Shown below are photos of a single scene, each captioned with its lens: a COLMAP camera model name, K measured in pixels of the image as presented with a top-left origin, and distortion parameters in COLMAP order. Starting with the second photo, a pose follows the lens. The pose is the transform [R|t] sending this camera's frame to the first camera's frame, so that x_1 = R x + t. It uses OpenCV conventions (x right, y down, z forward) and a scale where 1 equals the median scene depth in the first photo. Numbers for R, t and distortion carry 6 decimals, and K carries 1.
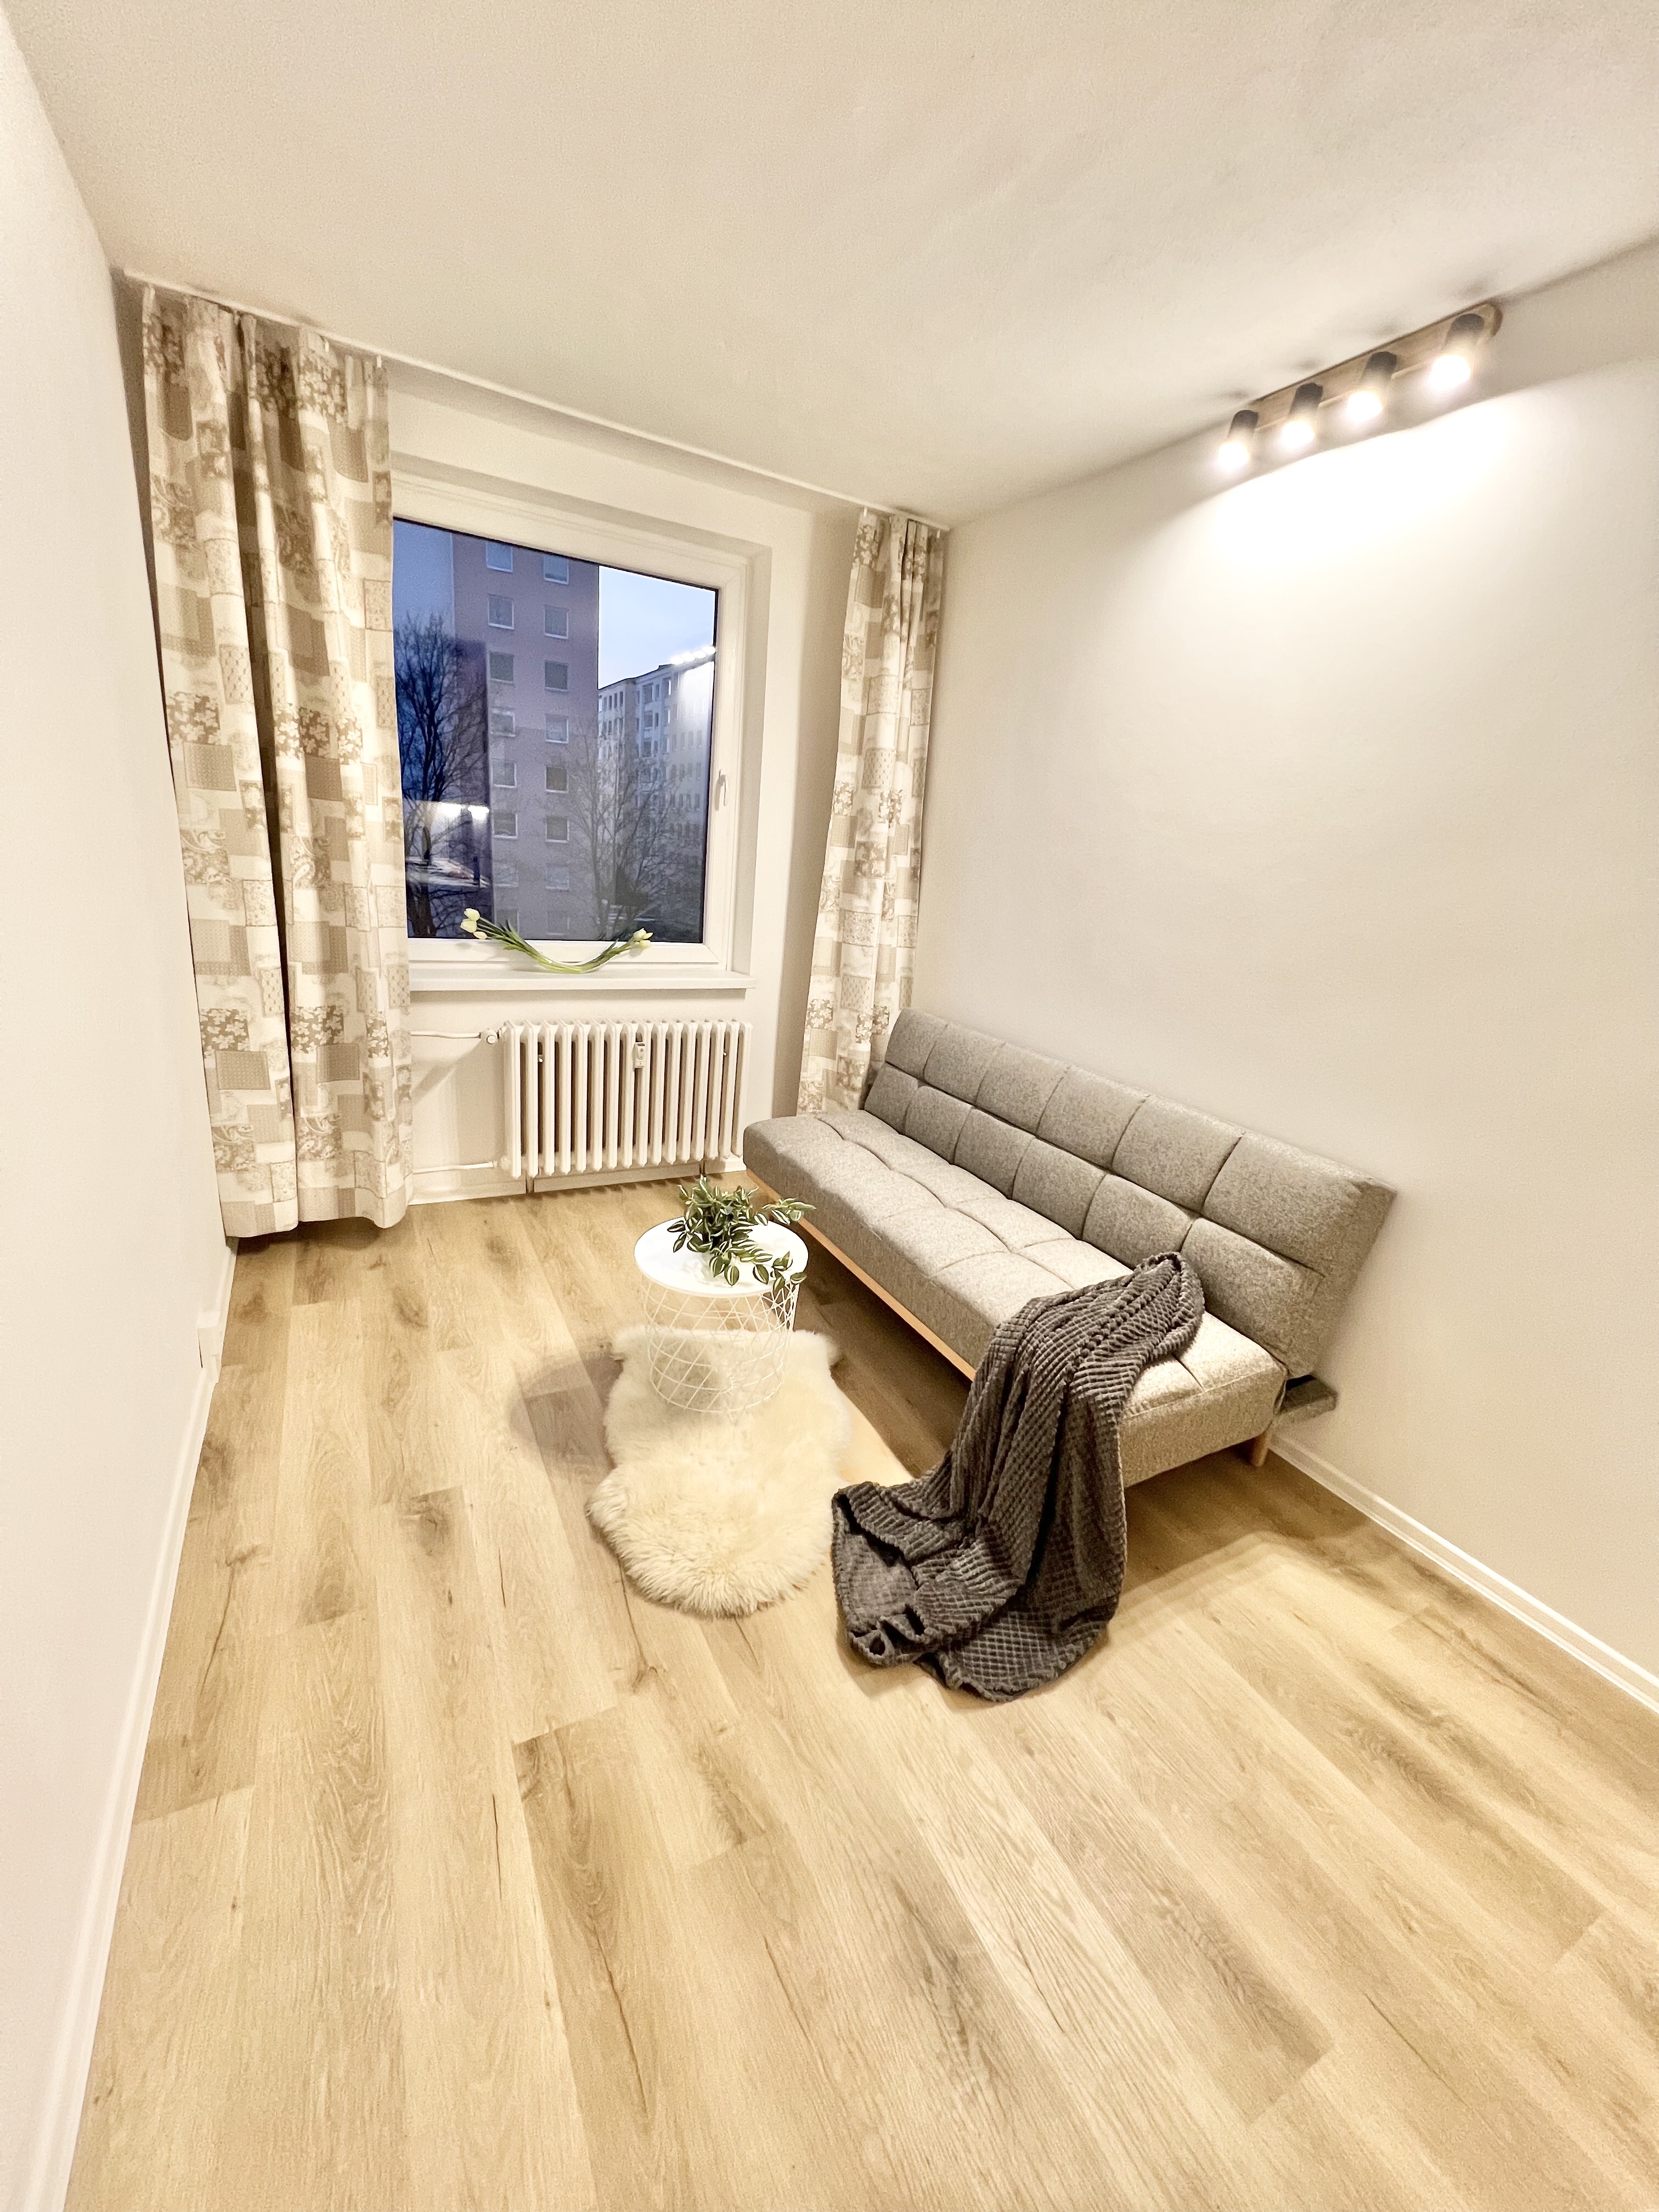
lens RADIAL K [[882.1, 0, 828.9], [0, 882.1, 1102.3], [0, 0, 1]] dist [-0.001998, -0.000252]
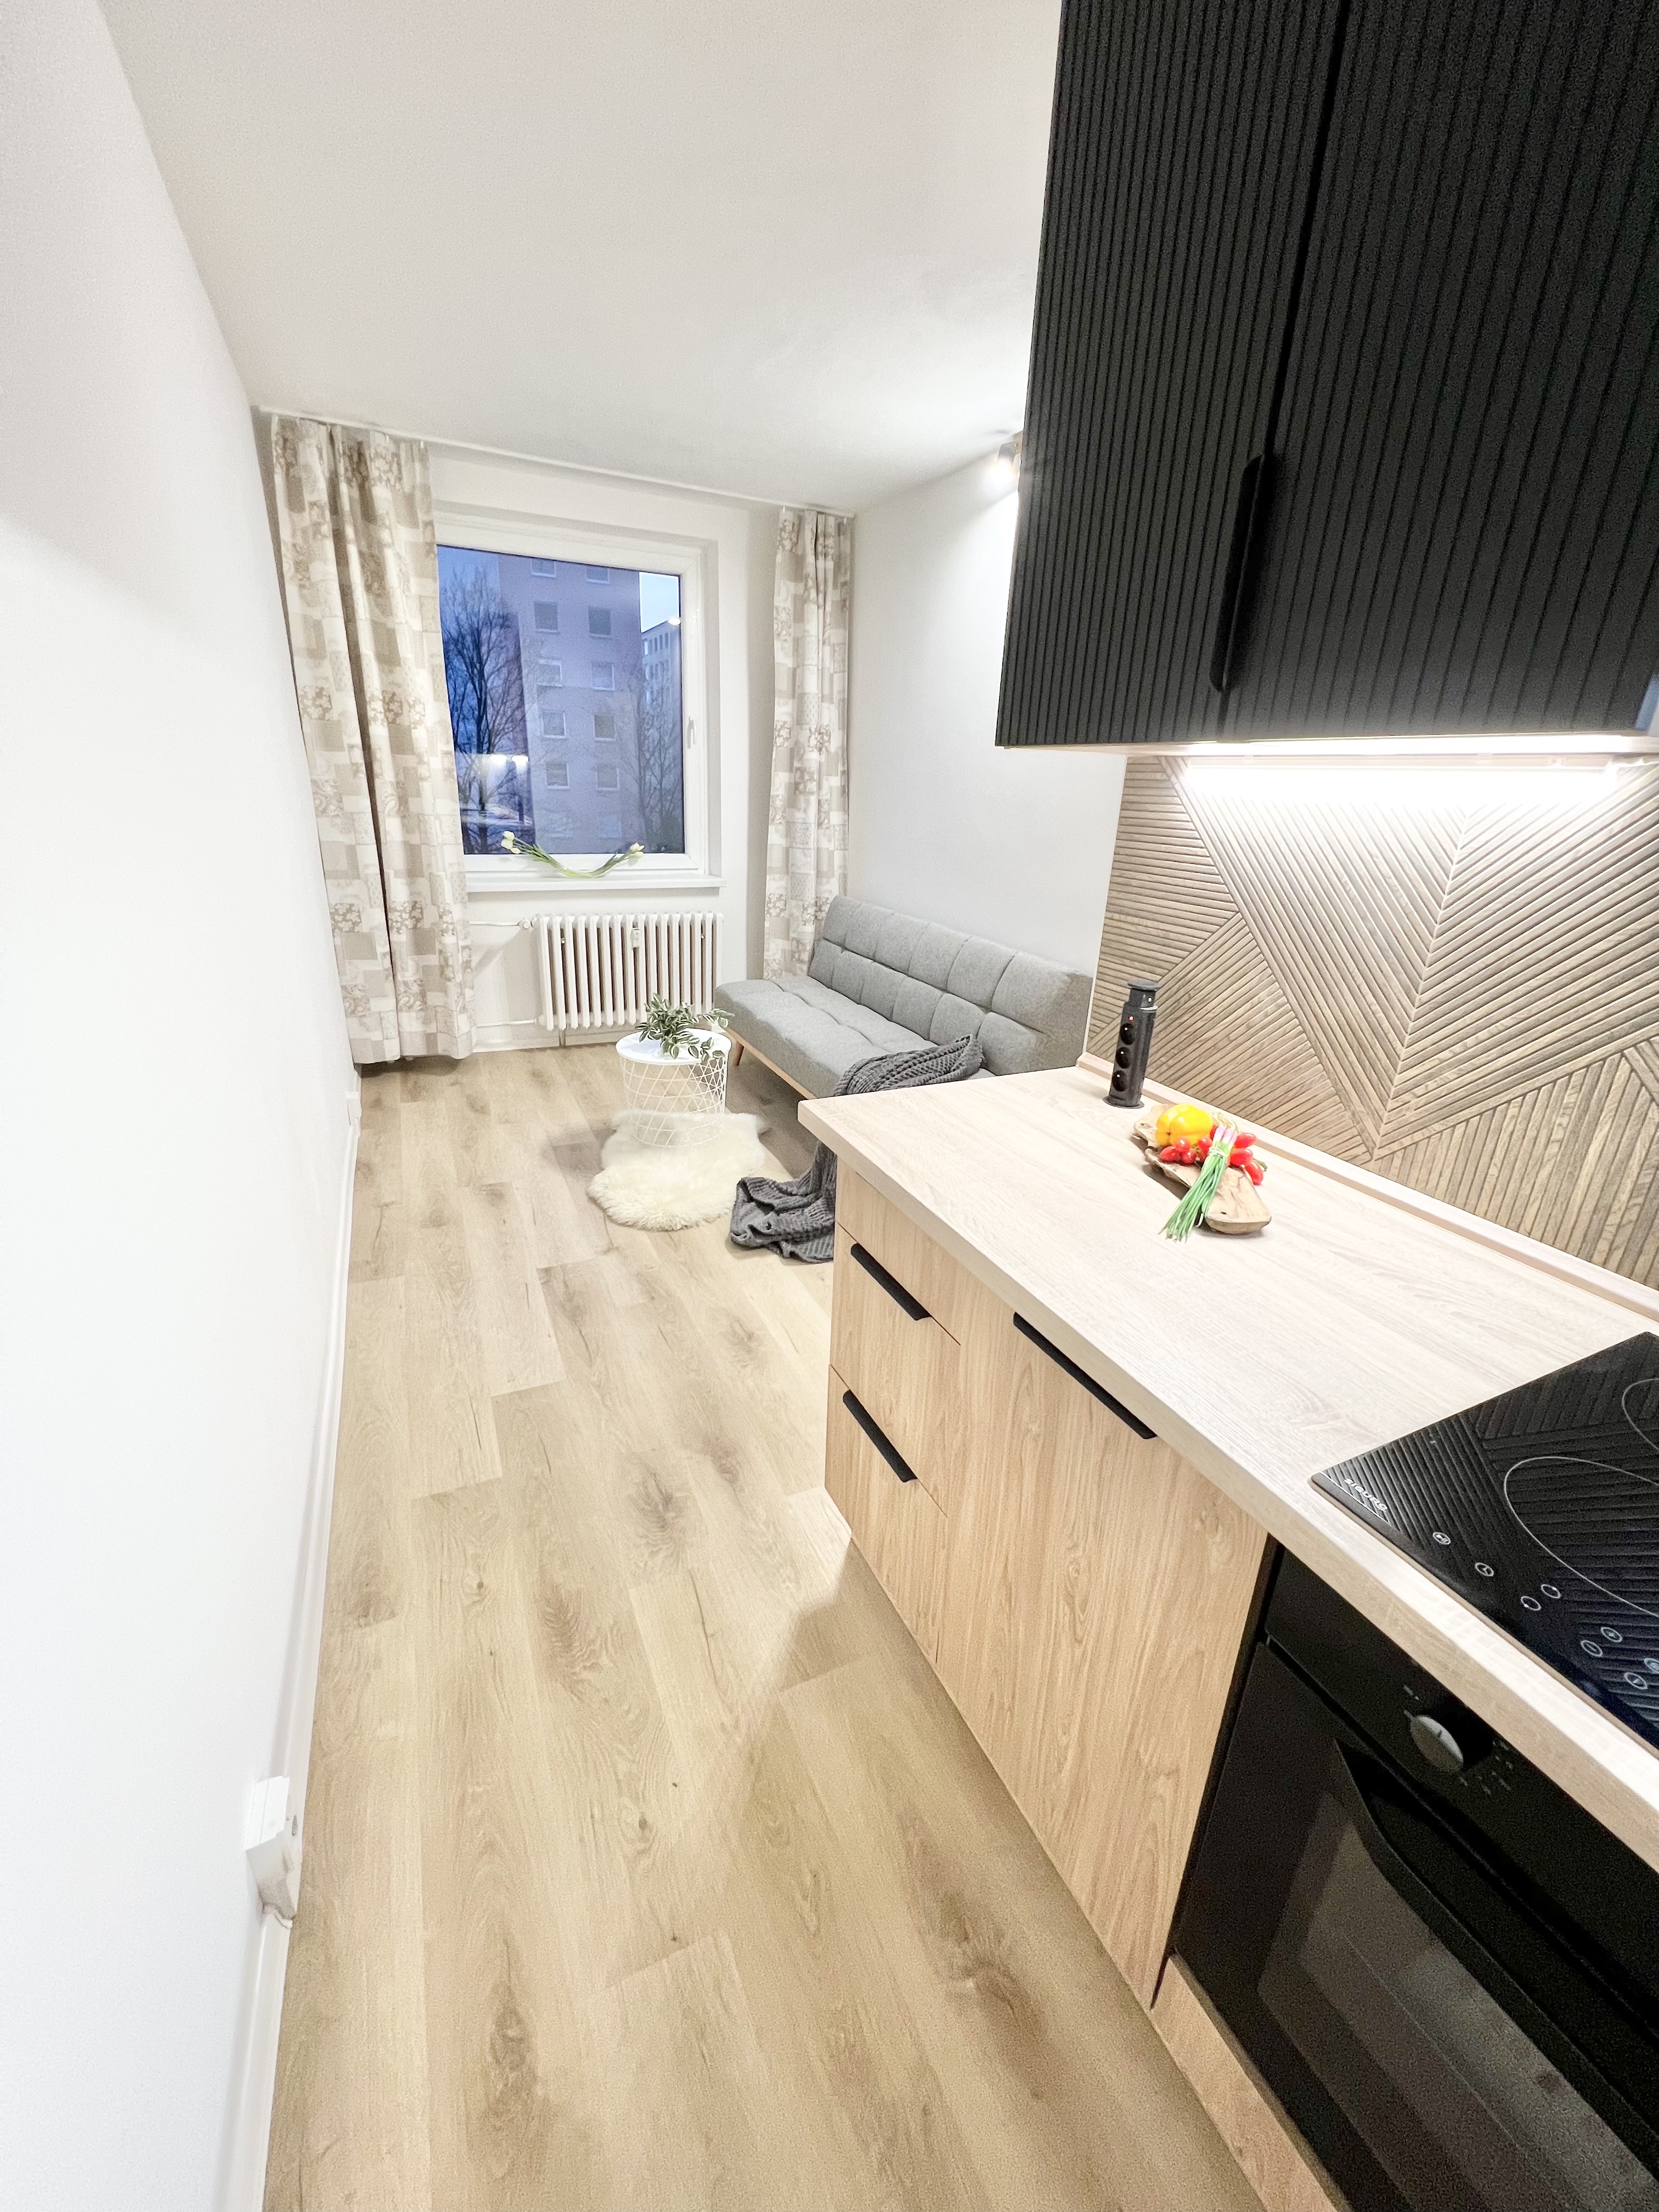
lens RADIAL K [[882.1, 0, 827.3], [0, 882.1, 1100.6], [0, 0, 1]] dist [-0.001998, -0.000252]
pose [[0.997139, -0.023126, -0.071967, 0.219594], [0.027620, 0.997688, 0.062088, 0.157012], [0.070364, -0.063898, 0.995473, -0.438003]]
